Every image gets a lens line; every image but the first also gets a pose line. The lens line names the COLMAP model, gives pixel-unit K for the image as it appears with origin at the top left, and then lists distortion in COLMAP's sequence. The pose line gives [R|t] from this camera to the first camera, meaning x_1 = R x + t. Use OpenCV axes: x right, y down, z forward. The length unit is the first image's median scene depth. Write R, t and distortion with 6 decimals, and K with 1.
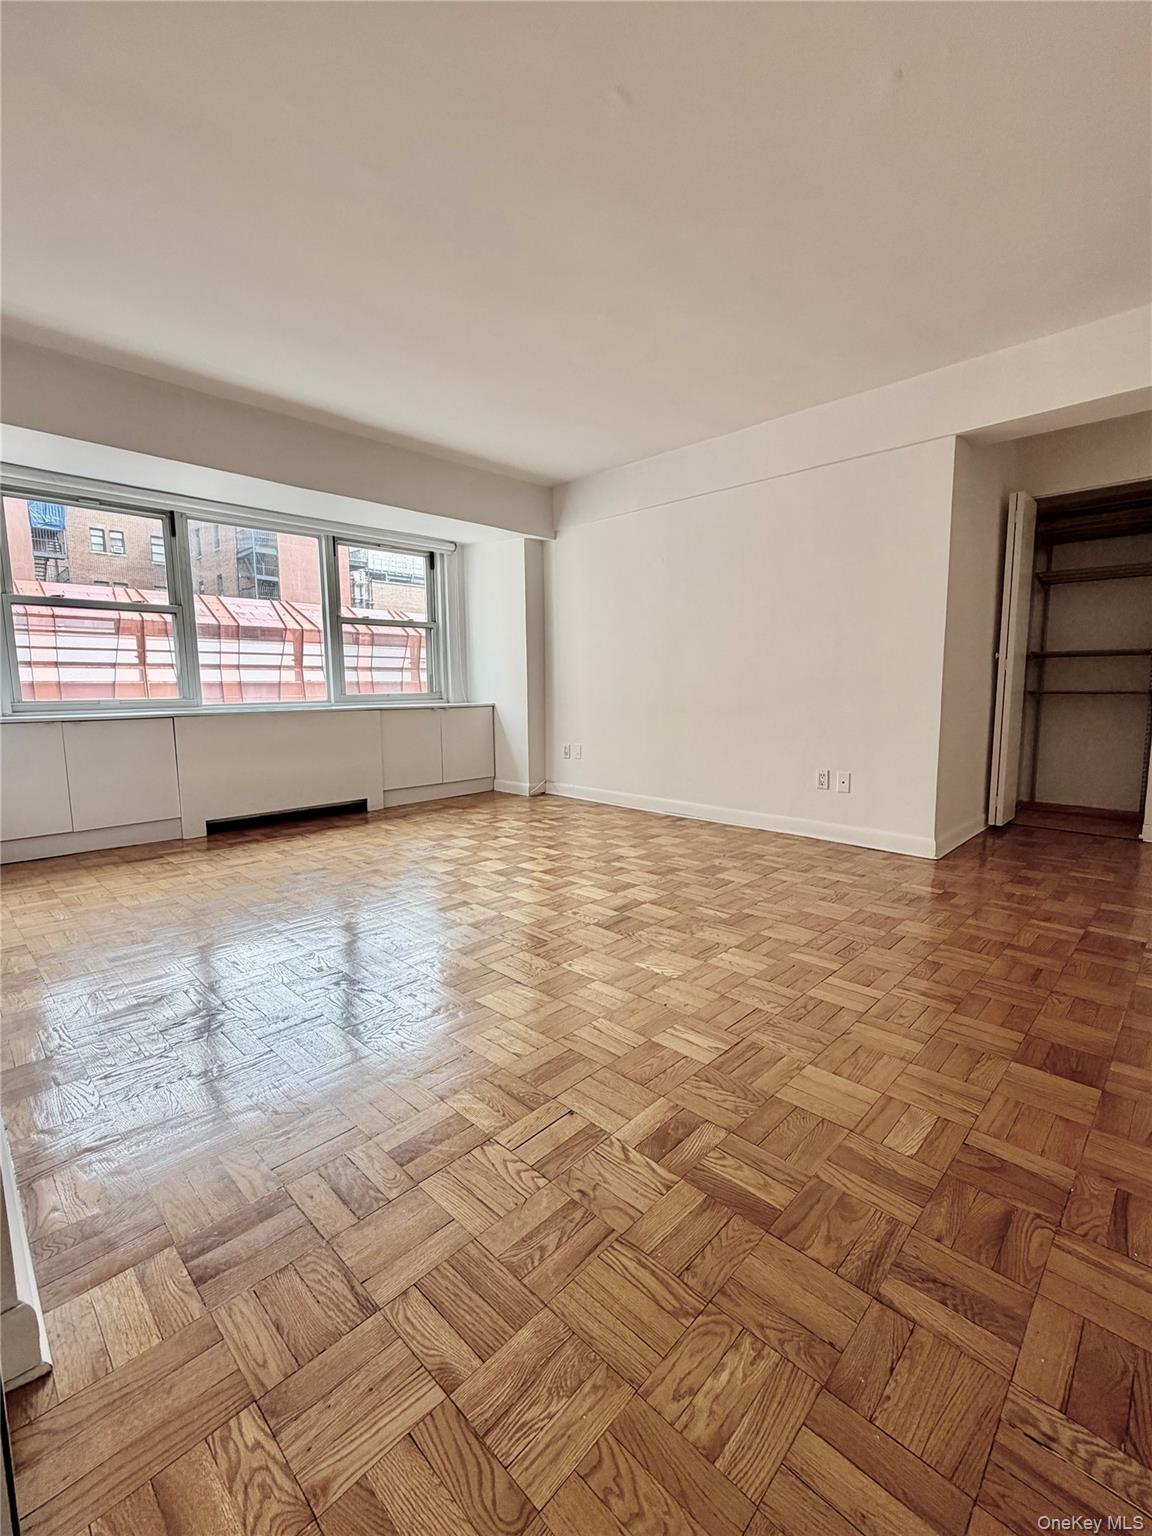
lens RADIAL K [[659.0, 0, 578.2], [0, 659.0, 770.5], [0, 0, 1]] dist [-0.002448, 0.000405]
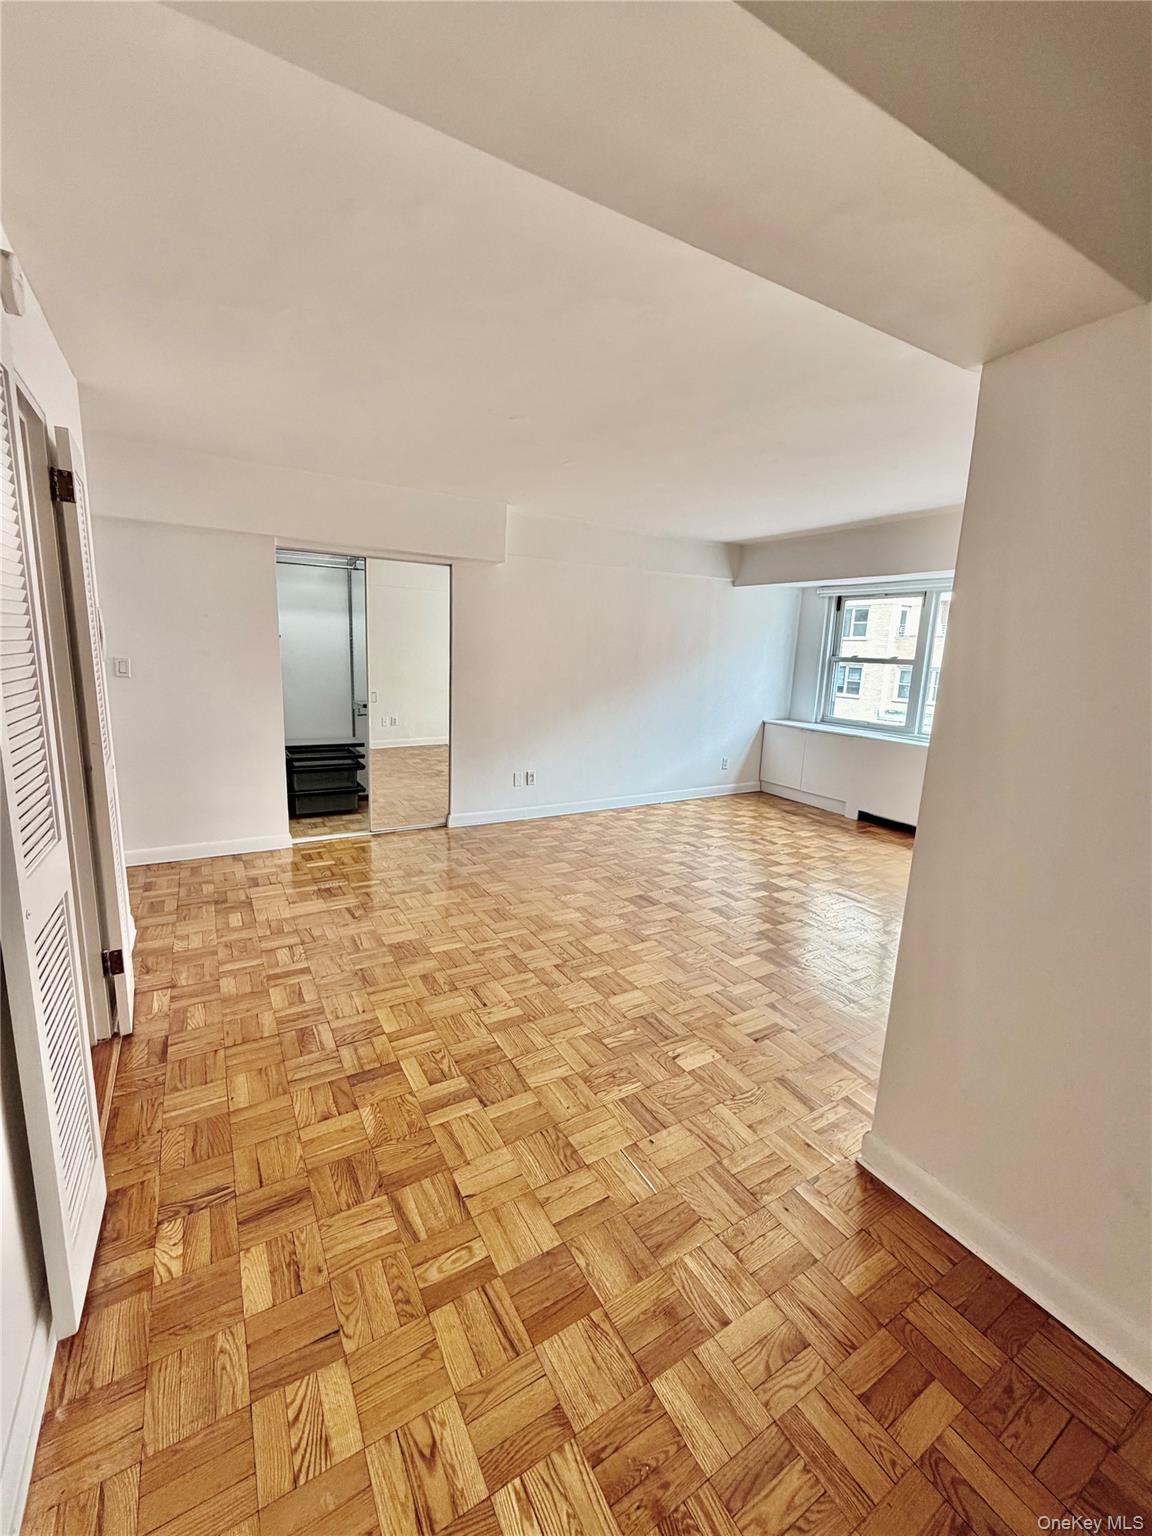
lens RADIAL K [[614.8, 0, 570.8], [0, 614.8, 771.2], [0, 0, 1]] dist [-0.002322, -0.000692]
pose [[-0.257452, 0.190199, -0.947387, 0.975571], [-0.156695, 0.959242, 0.235161, -0.252917], [0.953501, 0.208994, -0.217156, 0.757555]]
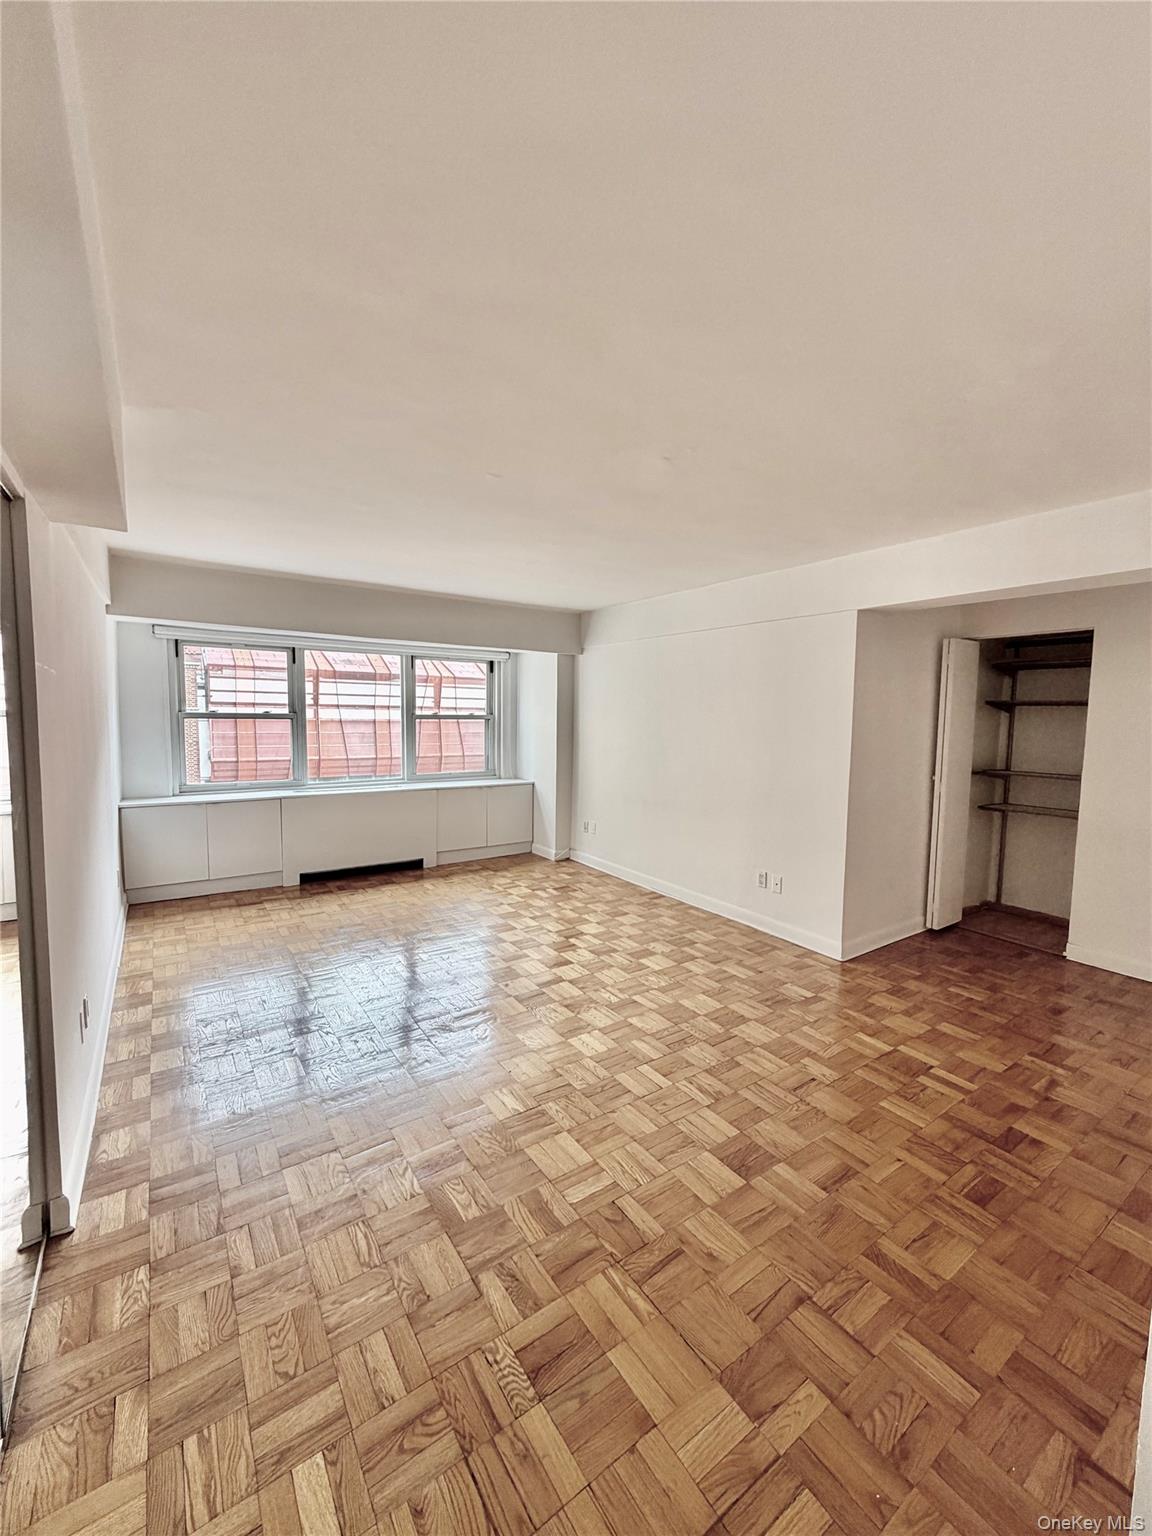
lens RADIAL K [[614.8, 0, 578.8], [0, 614.8, 761.5], [0, 0, 1]] dist [-0.002322, -0.000692]
pose [[0.980829, 0.036692, -0.191383, 0.263354], [-0.046838, 0.997712, -0.048762, -0.134395], [0.189156, 0.056791, 0.980304, -0.166409]]
